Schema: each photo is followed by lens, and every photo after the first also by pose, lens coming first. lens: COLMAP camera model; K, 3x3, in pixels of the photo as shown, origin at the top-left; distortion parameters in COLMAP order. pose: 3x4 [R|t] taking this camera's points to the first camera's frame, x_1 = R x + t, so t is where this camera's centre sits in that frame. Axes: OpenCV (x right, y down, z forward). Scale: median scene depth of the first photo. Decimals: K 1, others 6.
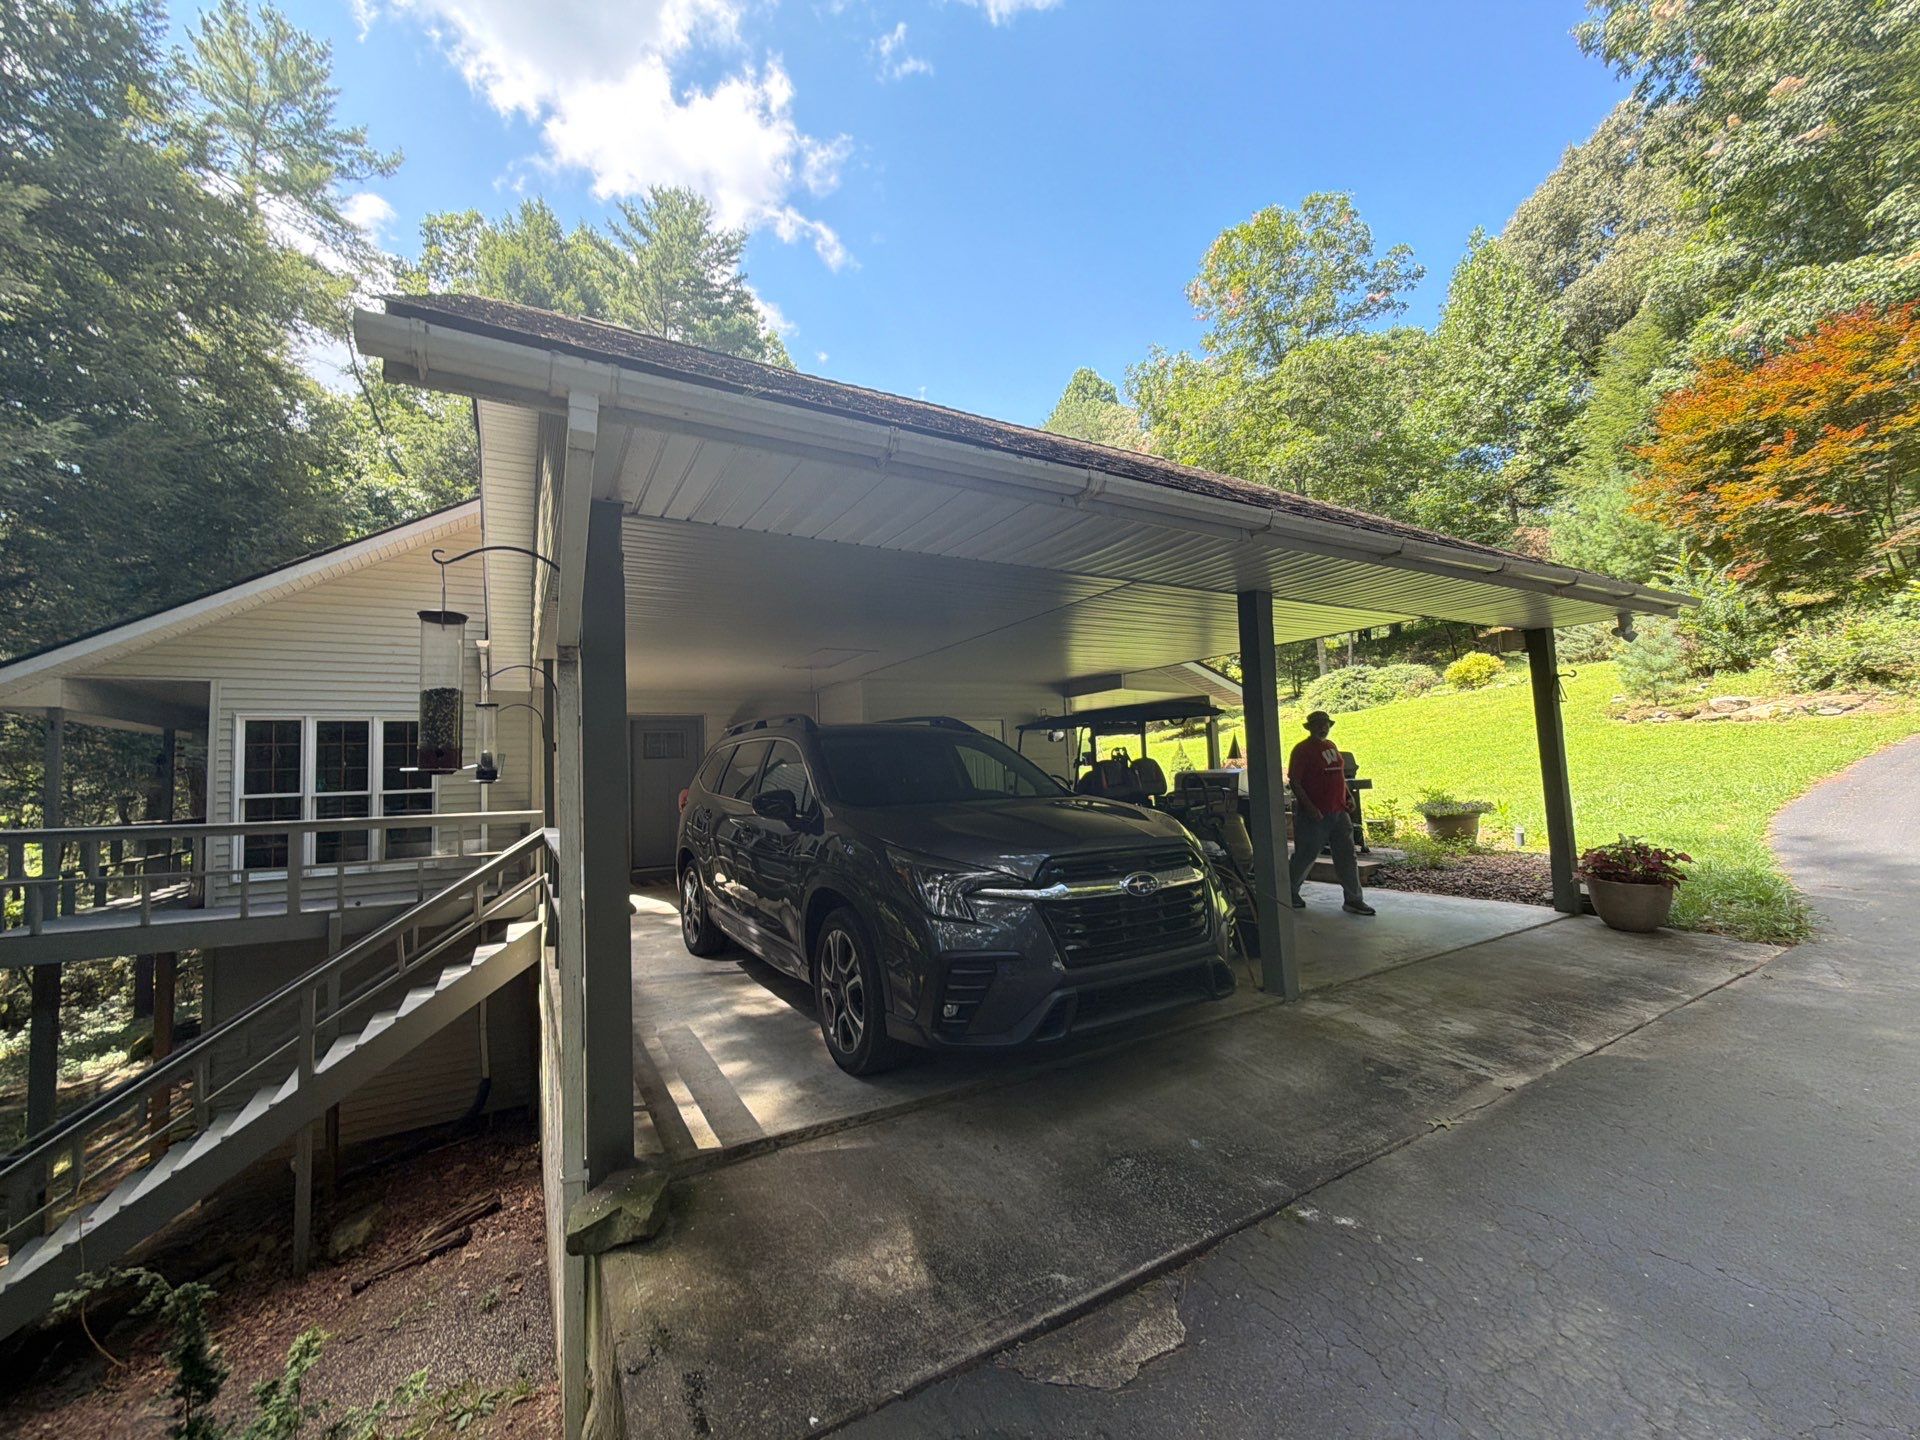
lens RADIAL K [[763.5, 0, 962.9], [0, 763.5, 720.5], [0, 0, 1]] dist [-0.000214, -0.000120]
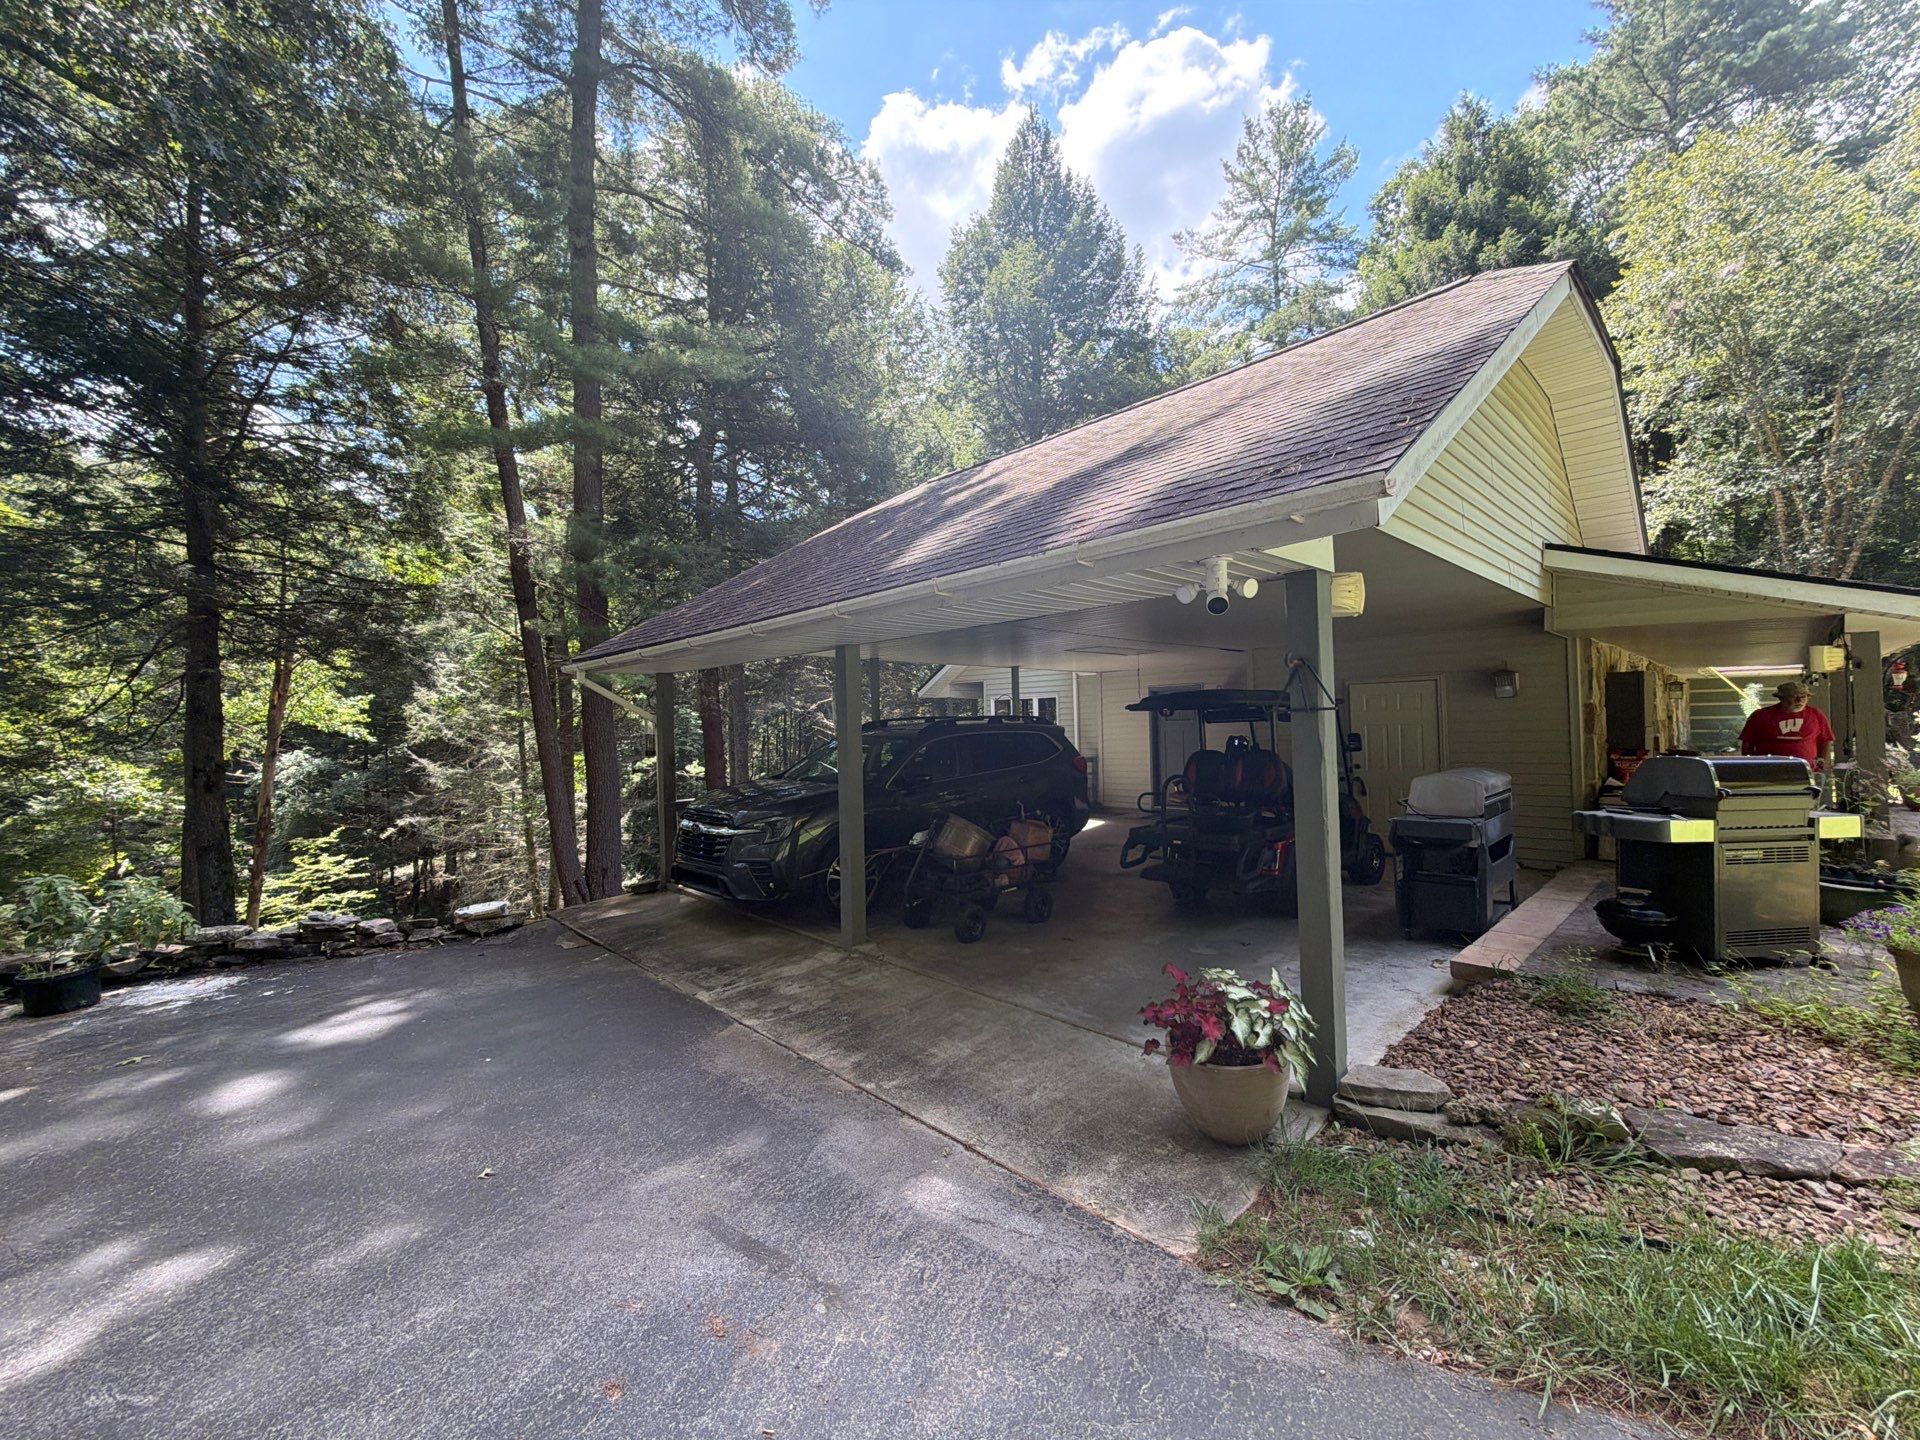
lens RADIAL K [[763.5, 0, 962.9], [0, 763.5, 720.5], [0, 0, 1]] dist [-0.000214, -0.000120]
pose [[0.228005, 0.027256, -0.973278, 1.966732], [0.081425, 0.995573, 0.046956, -0.098187], [0.970249, -0.089955, 0.224776, 1.019851]]
